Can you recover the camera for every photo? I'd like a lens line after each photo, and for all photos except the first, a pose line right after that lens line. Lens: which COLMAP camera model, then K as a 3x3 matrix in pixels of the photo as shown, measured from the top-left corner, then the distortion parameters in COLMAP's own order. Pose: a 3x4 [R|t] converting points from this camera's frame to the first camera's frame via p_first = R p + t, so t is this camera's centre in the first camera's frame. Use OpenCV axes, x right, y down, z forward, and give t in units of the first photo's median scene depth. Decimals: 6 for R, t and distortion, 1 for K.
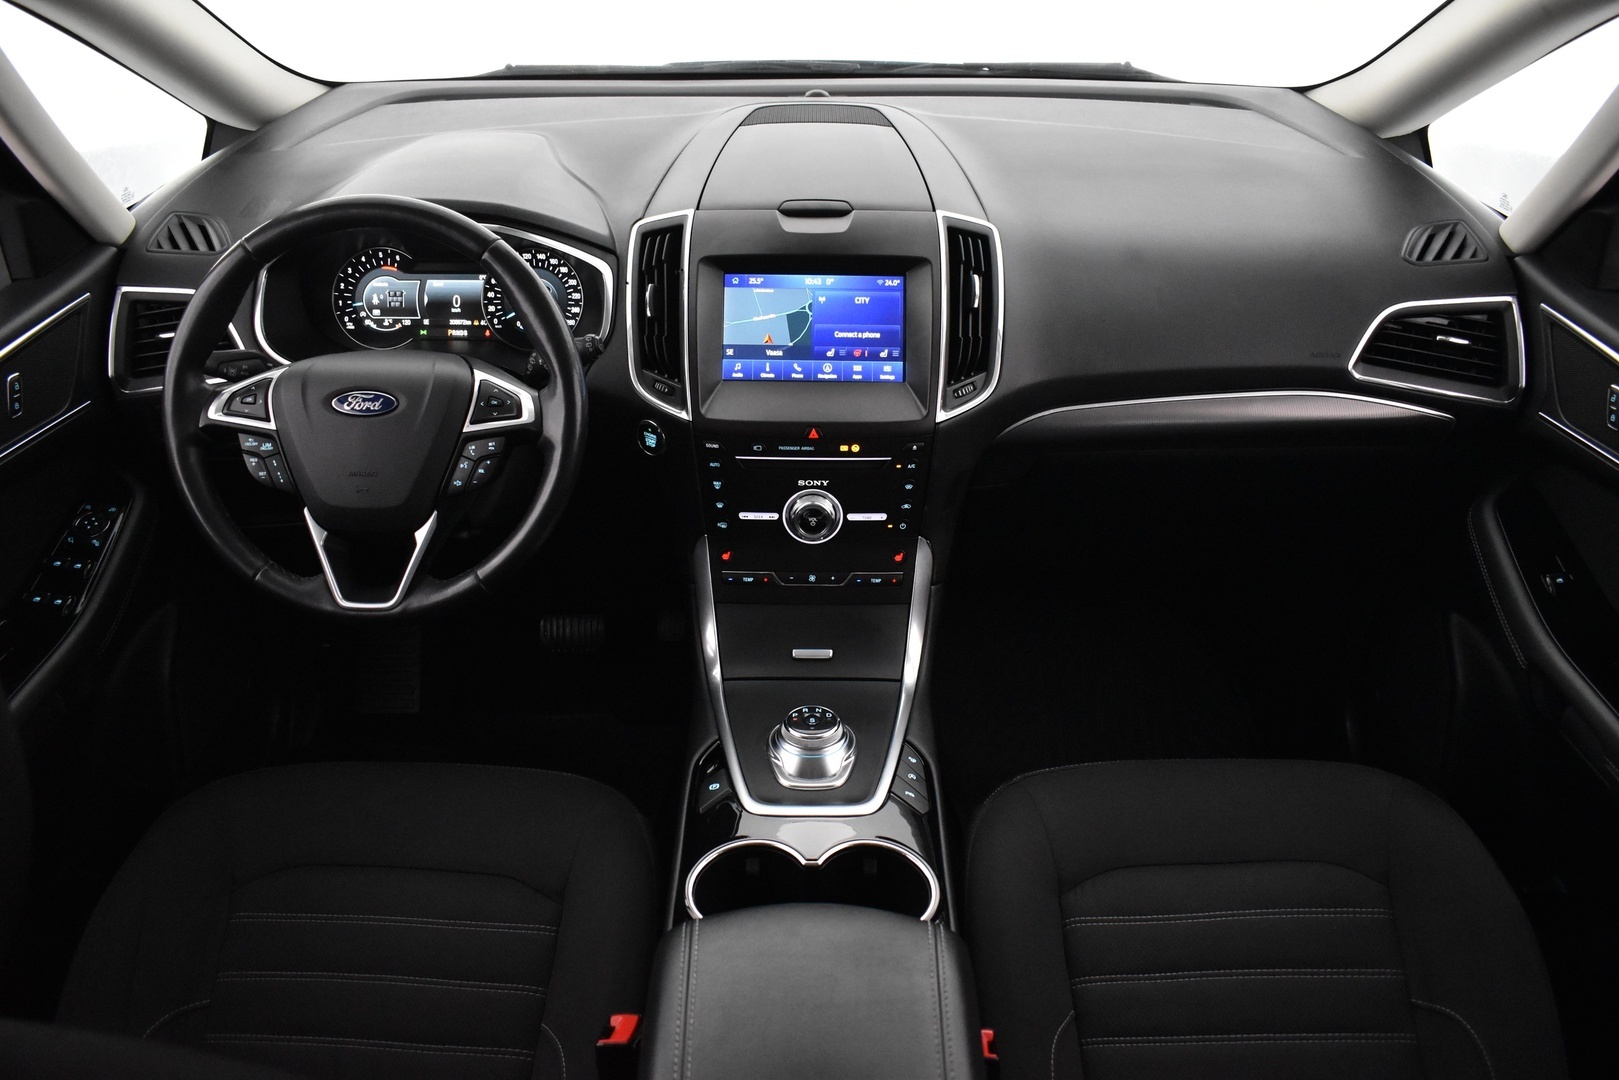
lens RADIAL K [[1288.4, 0, 809.5], [0, 1288.4, 540.0], [0, 0, 1]] dist [-0.078930, 0.001447]
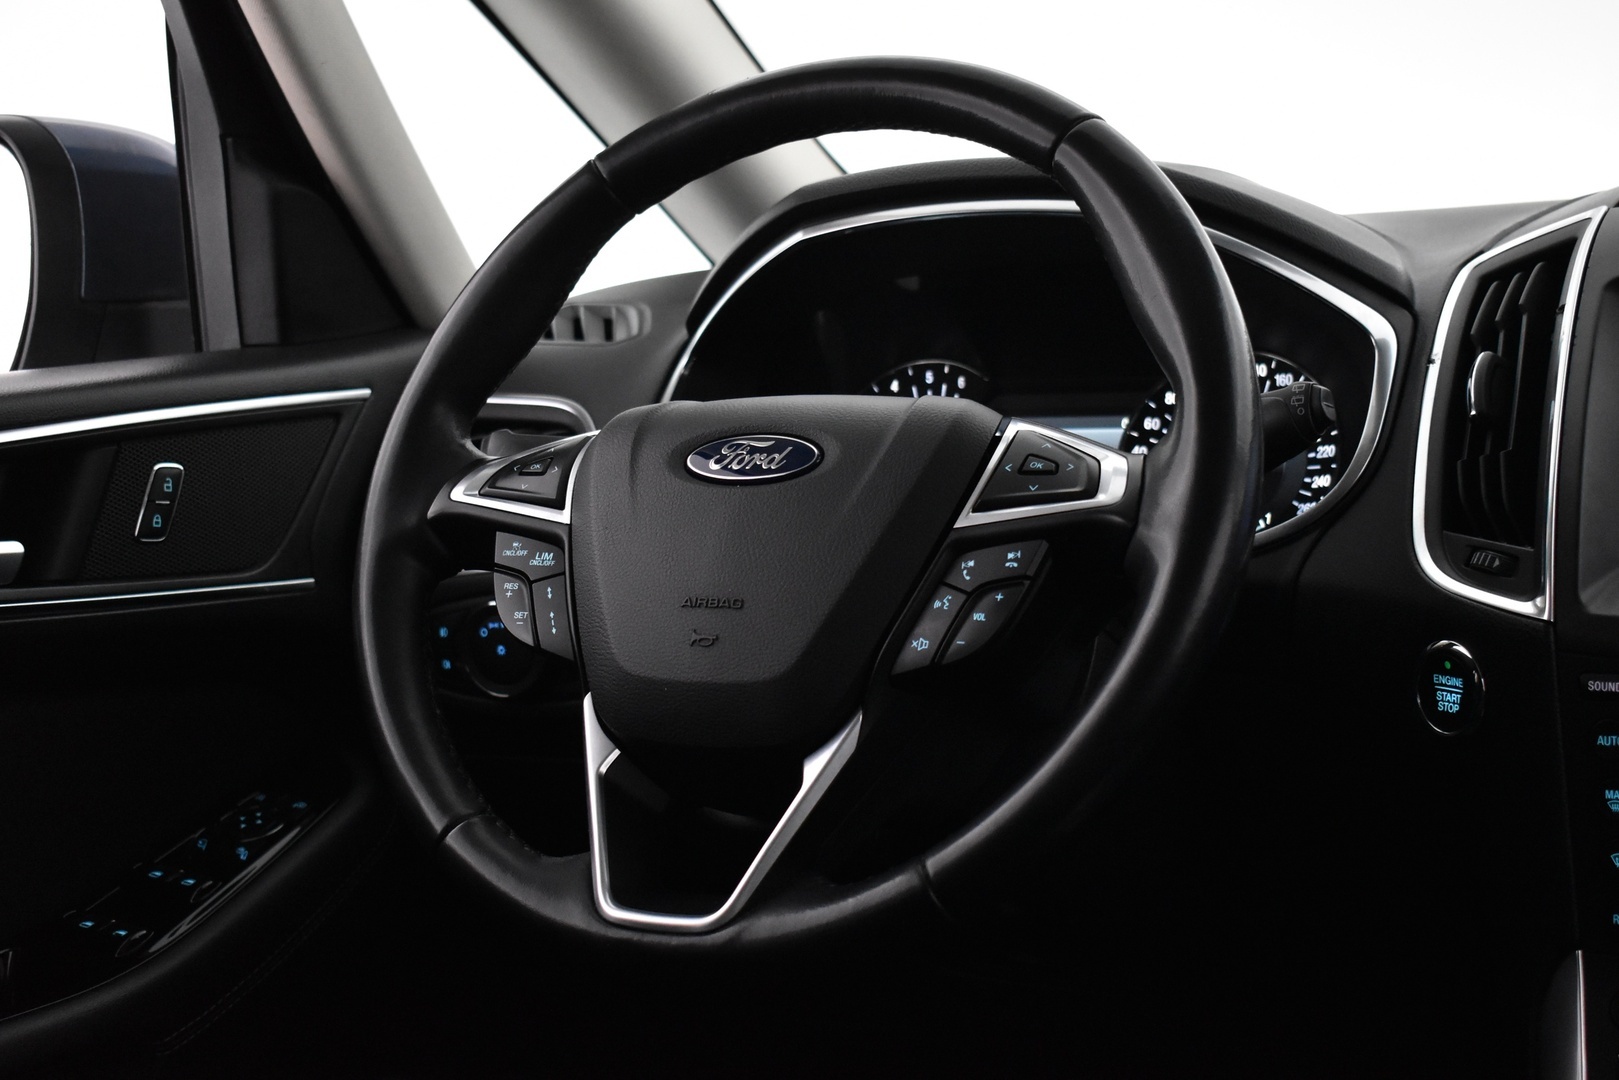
lens RADIAL K [[2319.9, 0, 809.5], [0, 2319.9, 540.0], [0, 0, 1]] dist [0.017714, -0.571257]
pose [[0.884862, 0.002627, -0.465845, 0.036314], [-0.203520, 0.901687, -0.381497, 0.212536], [0.419044, 0.432381, 0.798404, 0.382514]]
